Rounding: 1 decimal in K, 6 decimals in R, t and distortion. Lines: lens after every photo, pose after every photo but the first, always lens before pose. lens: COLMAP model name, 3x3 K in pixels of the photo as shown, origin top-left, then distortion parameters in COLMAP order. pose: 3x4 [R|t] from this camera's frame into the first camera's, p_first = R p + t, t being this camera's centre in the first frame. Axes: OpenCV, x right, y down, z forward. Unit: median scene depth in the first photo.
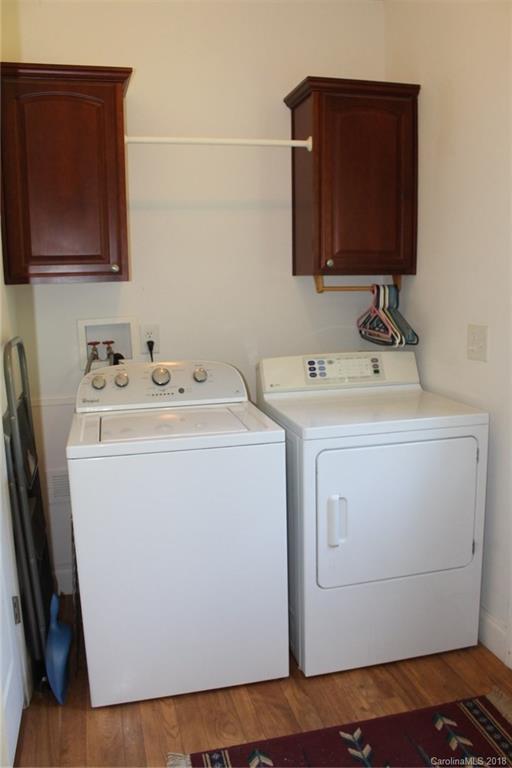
lens RADIAL K [[645.6, 0, 256.0], [0, 645.6, 384.0], [0, 0, 1]] dist [-0.174450, 0.160682]
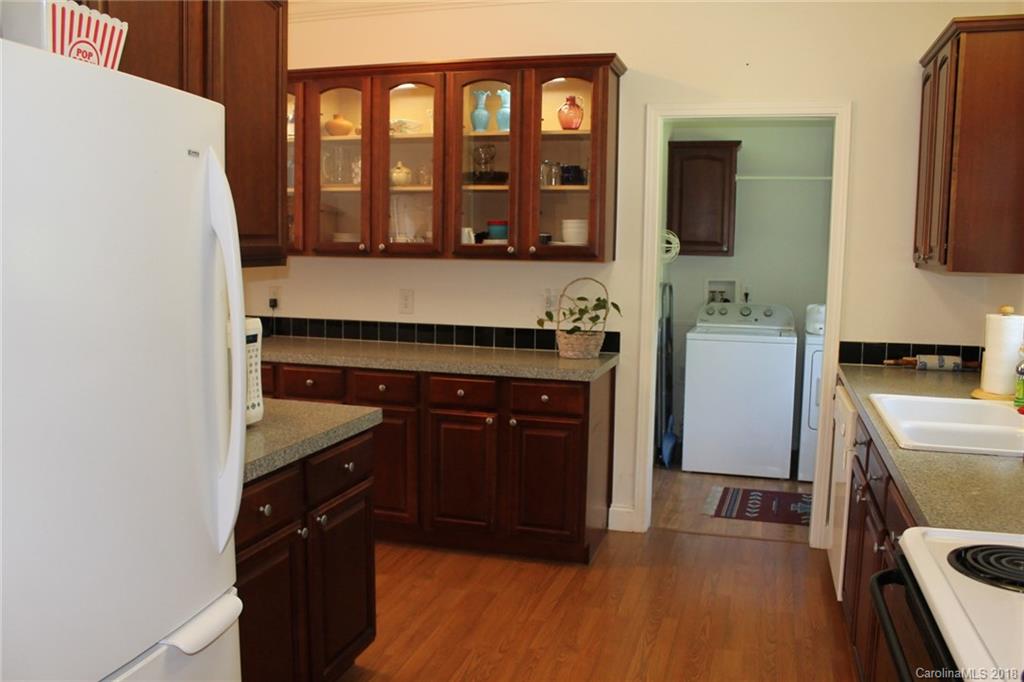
lens RADIAL K [[860.8, 0, 512.0], [0, 860.8, 341.0], [0, 0, 1]] dist [-0.174450, 0.160682]
pose [[0.854205, 0.090581, -0.511985, 0.529609], [-0.115877, 0.993107, -0.017630, 0.193944], [0.506859, 0.074387, 0.858813, -1.384319]]
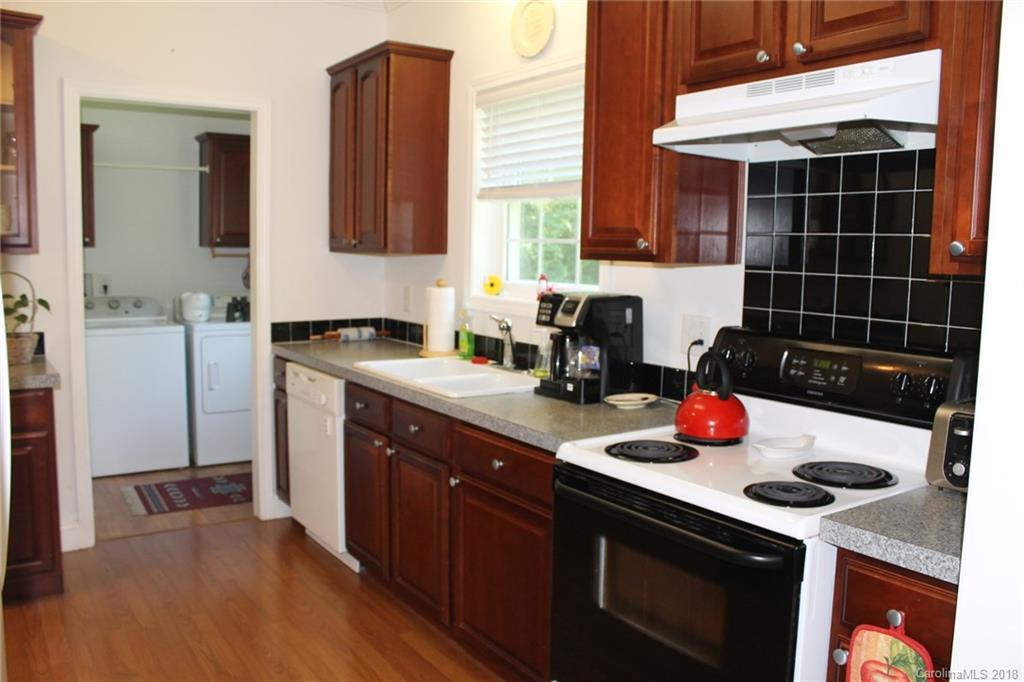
lens RADIAL K [[860.8, 0, 512.0], [0, 860.8, 341.0], [0, 0, 1]] dist [-0.174450, 0.160682]
pose [[0.941419, 0.001795, 0.337235, 0.104018], [0.017914, 0.998308, -0.055321, 0.237195], [-0.336764, 0.058121, 0.939794, -1.481815]]
